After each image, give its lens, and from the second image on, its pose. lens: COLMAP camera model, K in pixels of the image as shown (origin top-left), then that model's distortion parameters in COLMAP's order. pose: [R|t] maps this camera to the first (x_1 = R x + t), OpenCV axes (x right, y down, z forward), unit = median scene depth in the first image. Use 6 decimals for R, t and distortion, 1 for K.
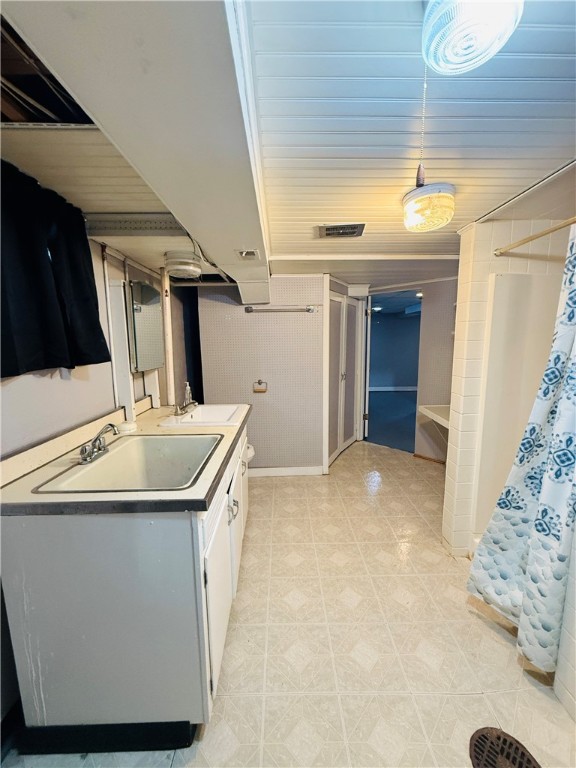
lens RADIAL K [[306.3, 0, 288.7], [0, 306.3, 383.5], [0, 0, 1]] dist [0.000573, 0.000096]
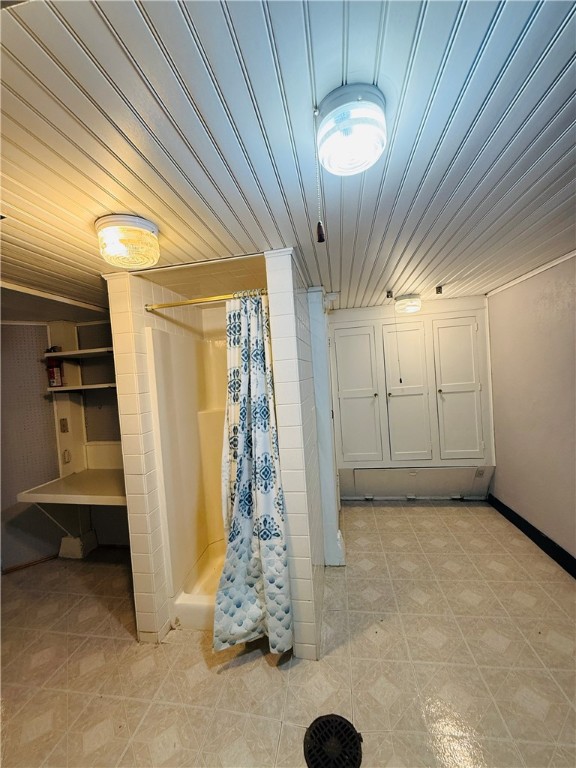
lens RADIAL K [[306.3, 0, 289.3], [0, 306.3, 382.2], [0, 0, 1]] dist [0.000573, 0.000096]
pose [[0.179264, -0.030680, 0.983323, -0.310326], [0.210117, 0.977645, -0.007802, -0.090081], [-0.961101, 0.208011, 0.181703, 0.491716]]
